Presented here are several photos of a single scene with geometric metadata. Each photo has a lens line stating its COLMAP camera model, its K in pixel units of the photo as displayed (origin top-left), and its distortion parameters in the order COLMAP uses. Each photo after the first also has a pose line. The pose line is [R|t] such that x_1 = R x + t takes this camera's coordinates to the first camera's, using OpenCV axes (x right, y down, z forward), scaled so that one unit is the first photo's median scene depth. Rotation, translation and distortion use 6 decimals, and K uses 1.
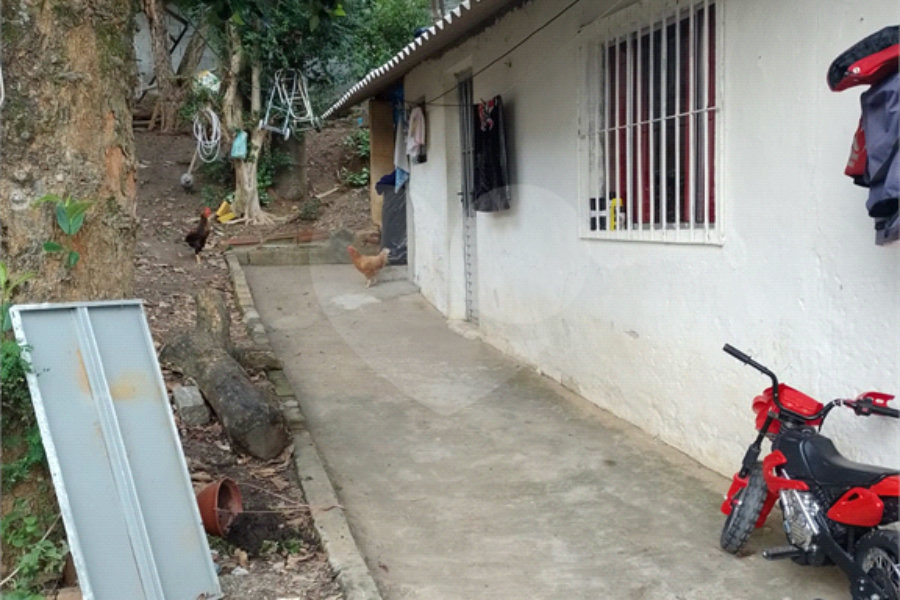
lens RADIAL K [[894.4, 0, 454.9], [0, 894.4, 304.5], [0, 0, 1]] dist [0.038236, 0.000000]
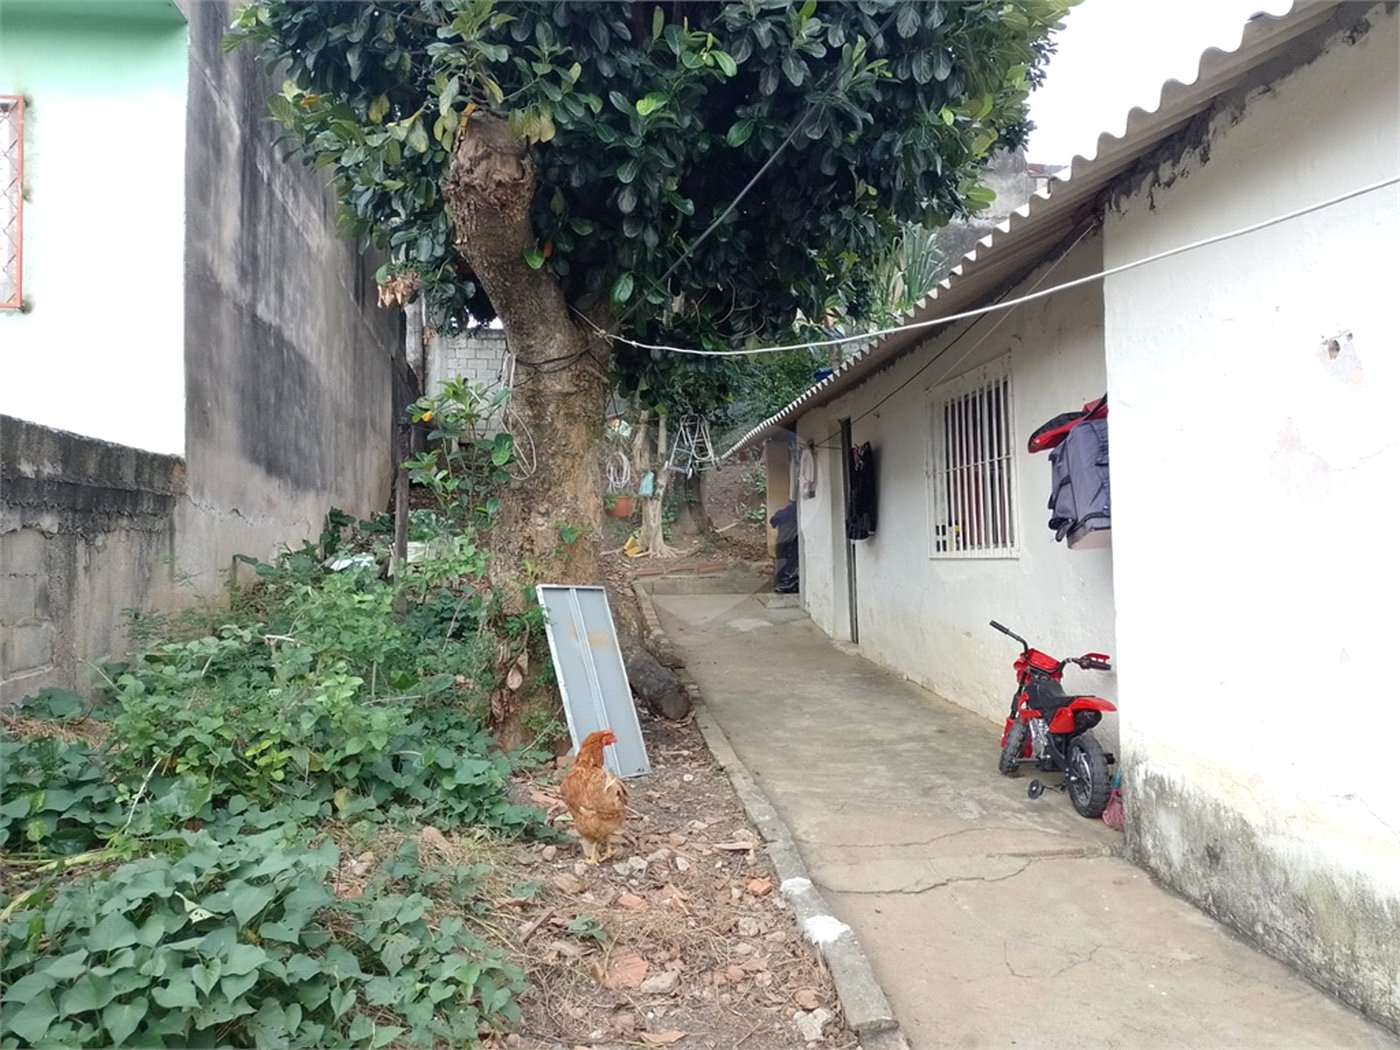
lens RADIAL K [[1002.2, 0, 698.6], [0, 1002.2, 522.9], [0, 0, 1]] dist [0.003617, 0.000273]
pose [[0.985385, -0.007990, -0.170157, 0.063173], [-0.014545, 0.991305, -0.130778, 0.059755], [0.169722, 0.131342, 0.976700, -0.381613]]
